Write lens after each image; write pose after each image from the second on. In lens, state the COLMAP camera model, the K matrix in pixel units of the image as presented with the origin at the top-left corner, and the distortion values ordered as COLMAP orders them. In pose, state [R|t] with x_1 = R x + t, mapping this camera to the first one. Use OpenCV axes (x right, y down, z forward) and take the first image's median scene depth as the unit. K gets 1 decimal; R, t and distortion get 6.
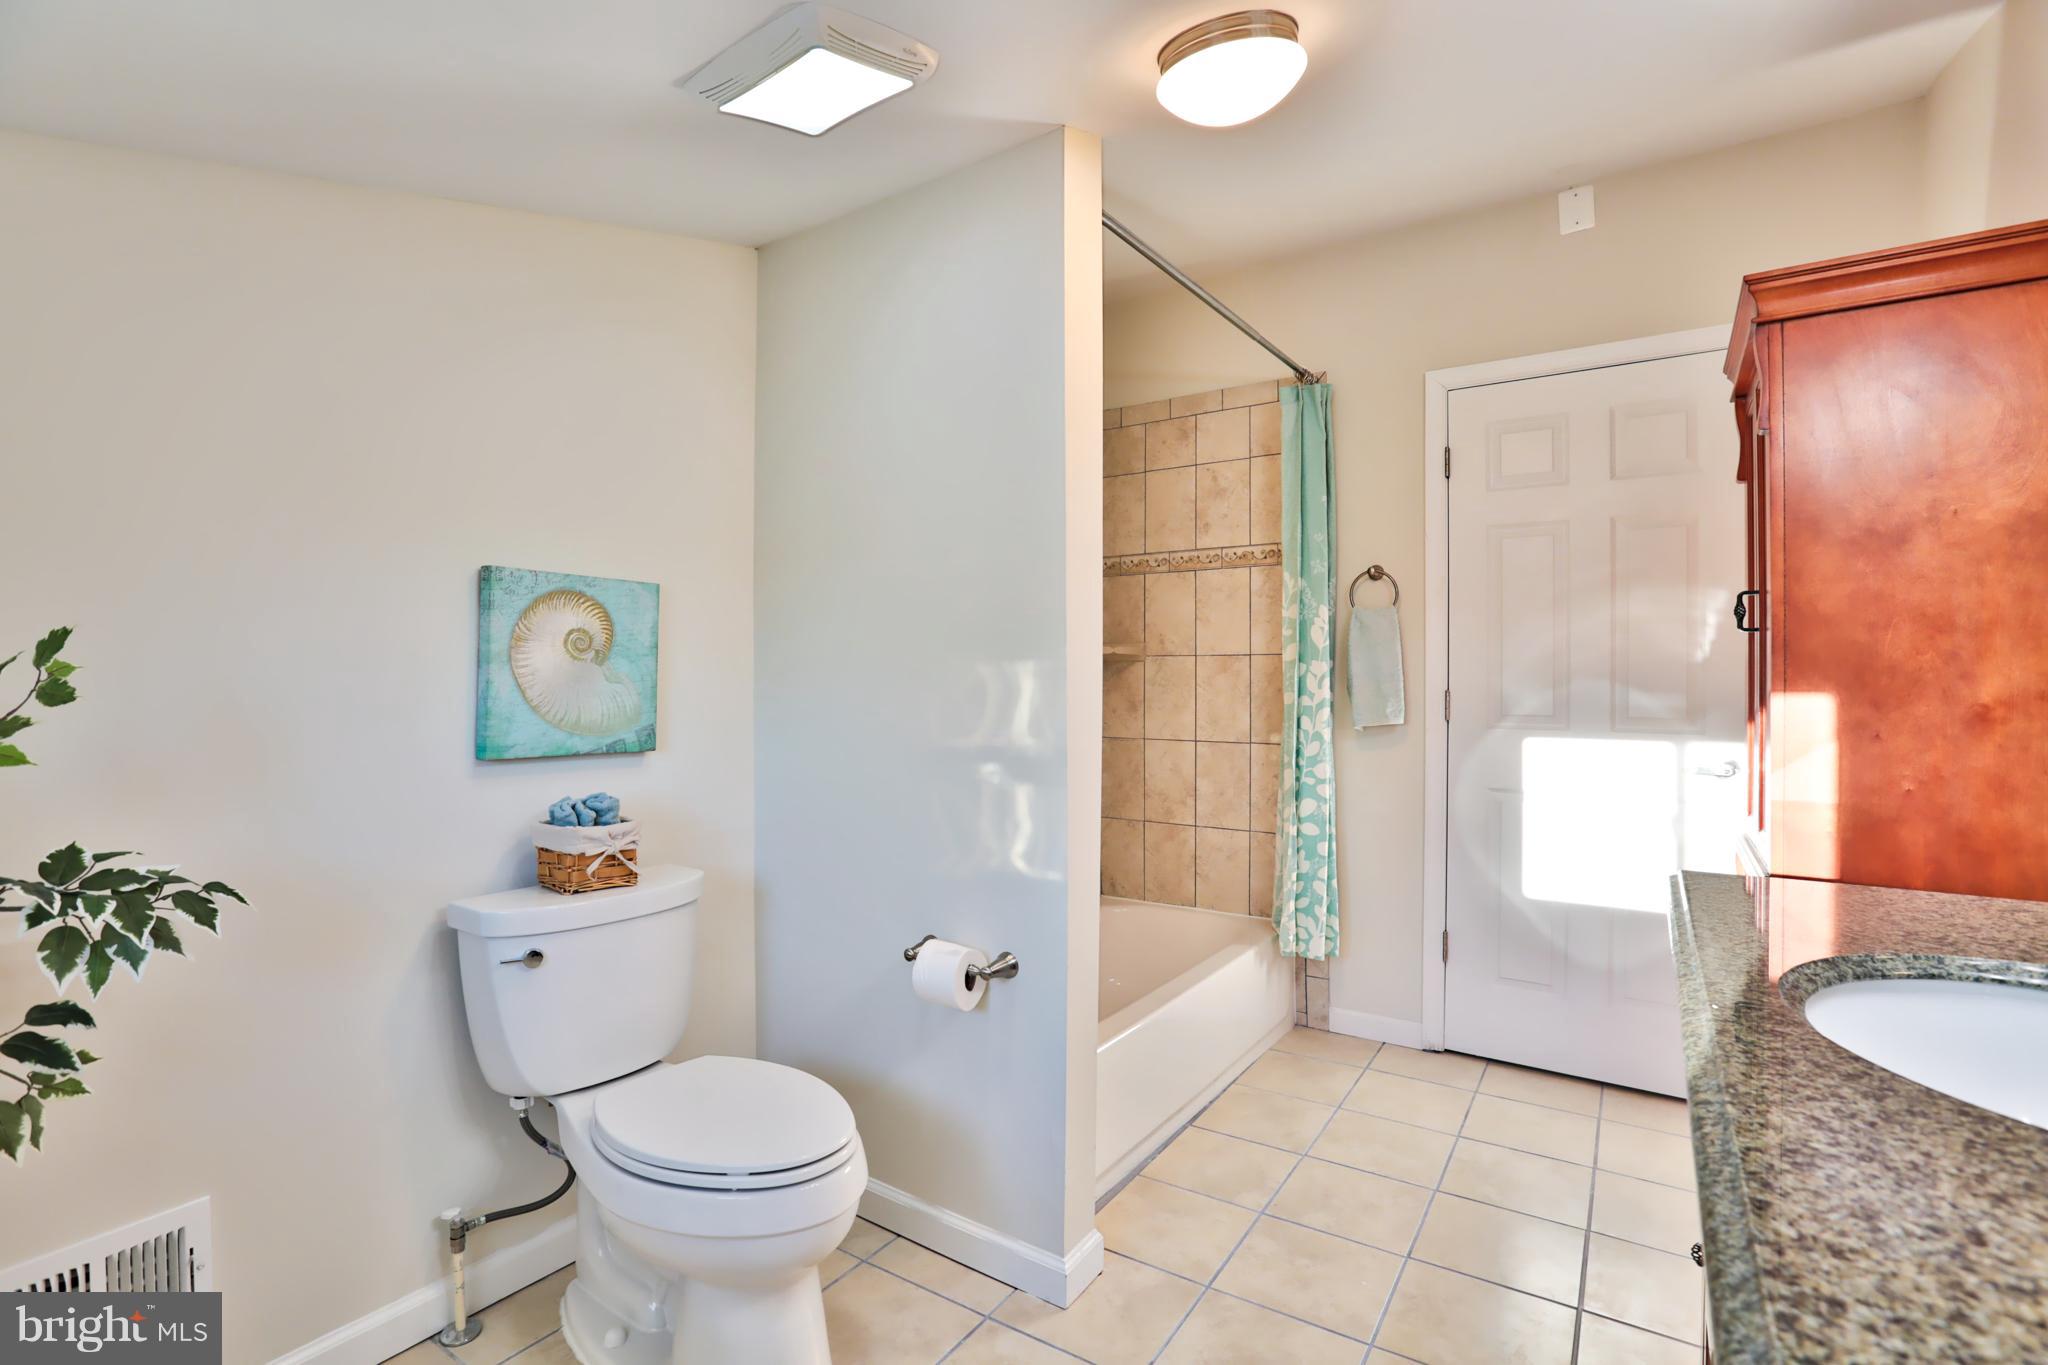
lens RADIAL K [[951.0, 0, 1025.3], [0, 951.0, 677.1], [0, 0, 1]] dist [0.002591, 0.000884]
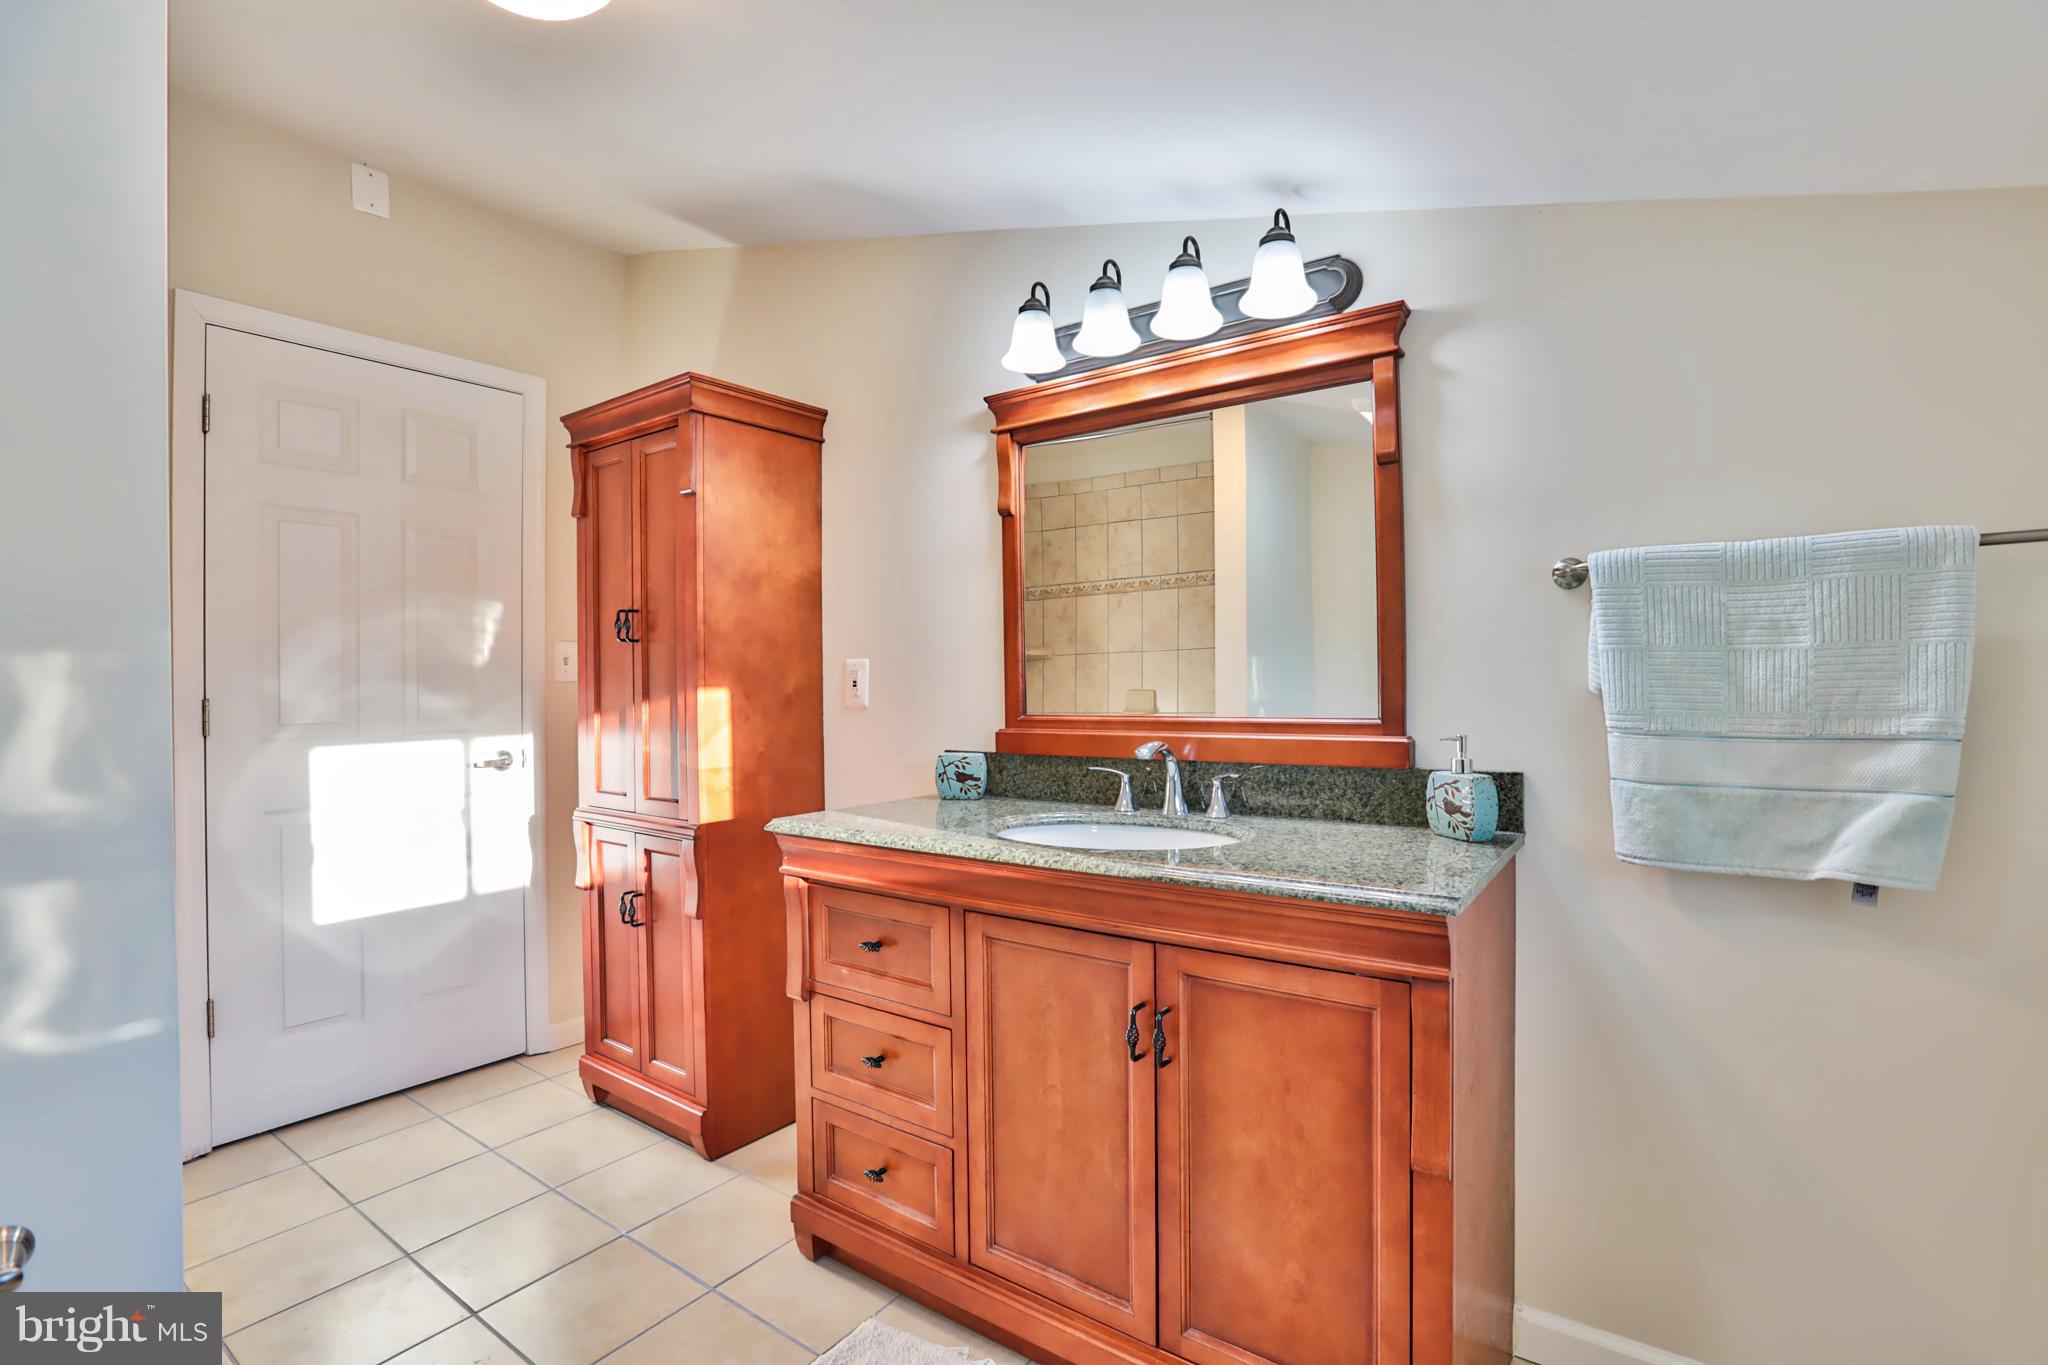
lens RADIAL K [[951.0, 0, 1024.7], [0, 951.0, 681.1], [0, 0, 1]] dist [0.002591, 0.000884]
pose [[0.062261, -0.006497, 0.998039, -0.342818], [0.007337, 0.999955, 0.006052, 0.000182], [-0.998033, 0.006945, 0.062306, 0.293242]]
